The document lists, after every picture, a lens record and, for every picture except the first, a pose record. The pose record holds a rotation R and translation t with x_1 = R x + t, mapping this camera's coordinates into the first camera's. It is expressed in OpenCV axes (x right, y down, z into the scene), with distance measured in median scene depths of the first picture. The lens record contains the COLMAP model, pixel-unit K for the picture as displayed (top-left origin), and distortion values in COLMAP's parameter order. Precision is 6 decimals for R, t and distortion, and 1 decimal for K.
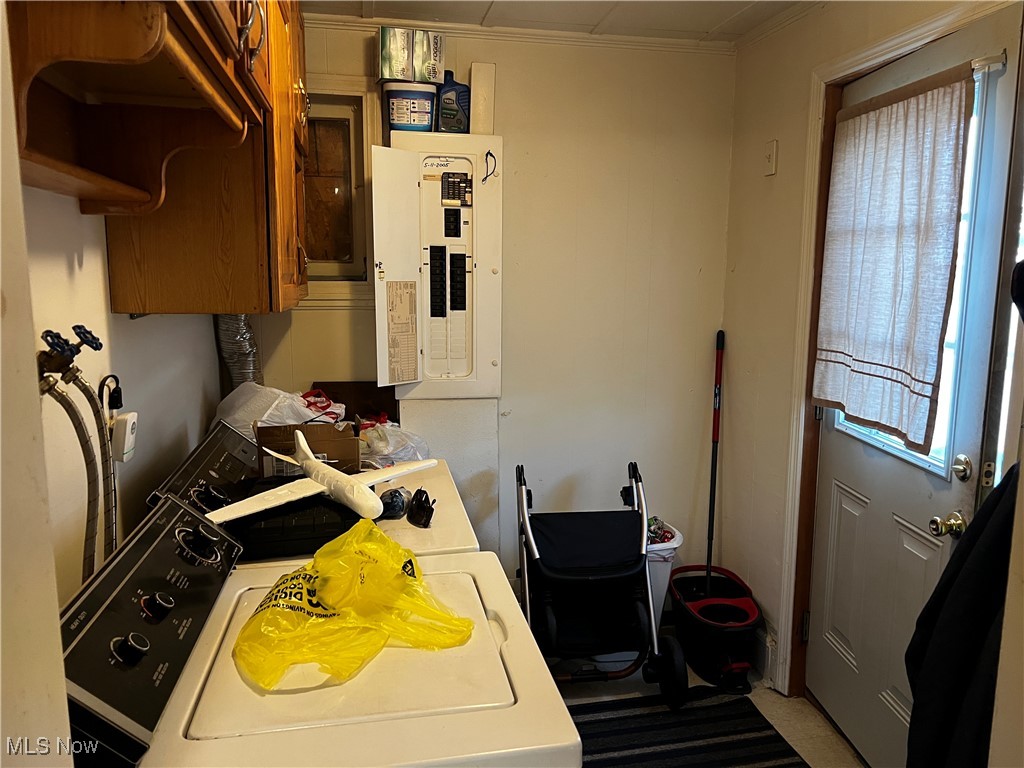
lens RADIAL K [[767.8, 0, 514.0], [0, 767.8, 387.2], [0, 0, 1]] dist [0.043495, -0.043864]
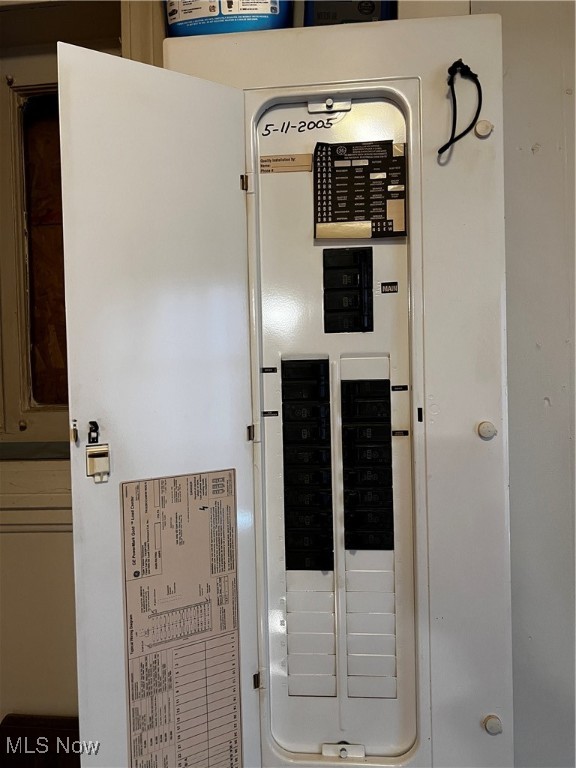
lens RADIAL K [[575.9, 0, 284.9], [0, 575.9, 384.9], [0, 0, 1]] dist [0.043495, -0.043864]
pose [[0.954139, -0.024949, -0.298322, -0.032473], [-0.011985, 0.992539, -0.121337, -0.142105], [0.299123, 0.119348, 0.946721, 0.760389]]
